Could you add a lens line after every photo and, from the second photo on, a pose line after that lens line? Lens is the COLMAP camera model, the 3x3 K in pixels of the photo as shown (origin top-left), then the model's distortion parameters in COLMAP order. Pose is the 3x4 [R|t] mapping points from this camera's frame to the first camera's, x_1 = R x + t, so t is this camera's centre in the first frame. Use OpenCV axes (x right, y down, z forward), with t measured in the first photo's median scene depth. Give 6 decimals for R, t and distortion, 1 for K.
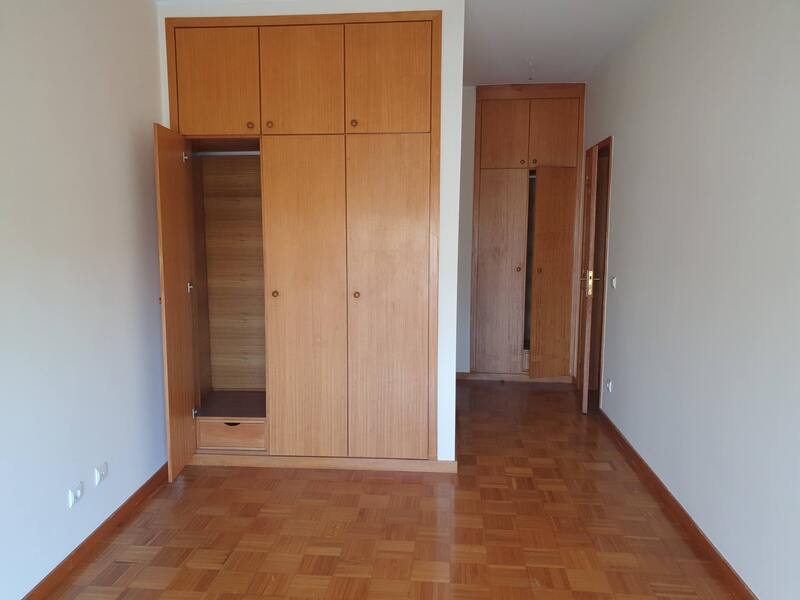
lens RADIAL K [[624.9, 0, 400.5], [0, 624.9, 298.8], [0, 0, 1]] dist [0.003882, 0.002150]
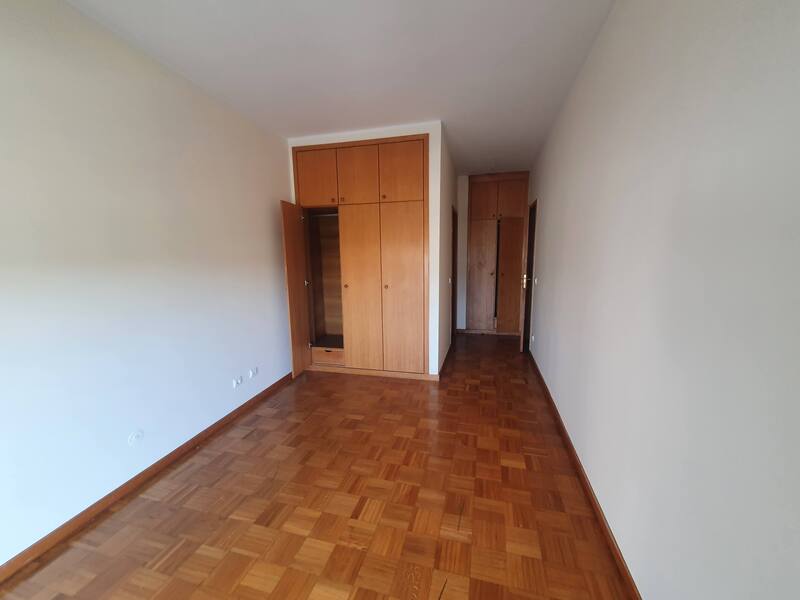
lens RADIAL K [[317.2, 0, 400.8], [0, 317.2, 302.5], [0, 0, 1]] dist [0.000239, 0.000009]
pose [[0.987417, 0.011181, -0.157744, 0.128344], [-0.005171, 0.999247, 0.038458, 0.003783], [0.158055, -0.037158, 0.986731, 0.039629]]
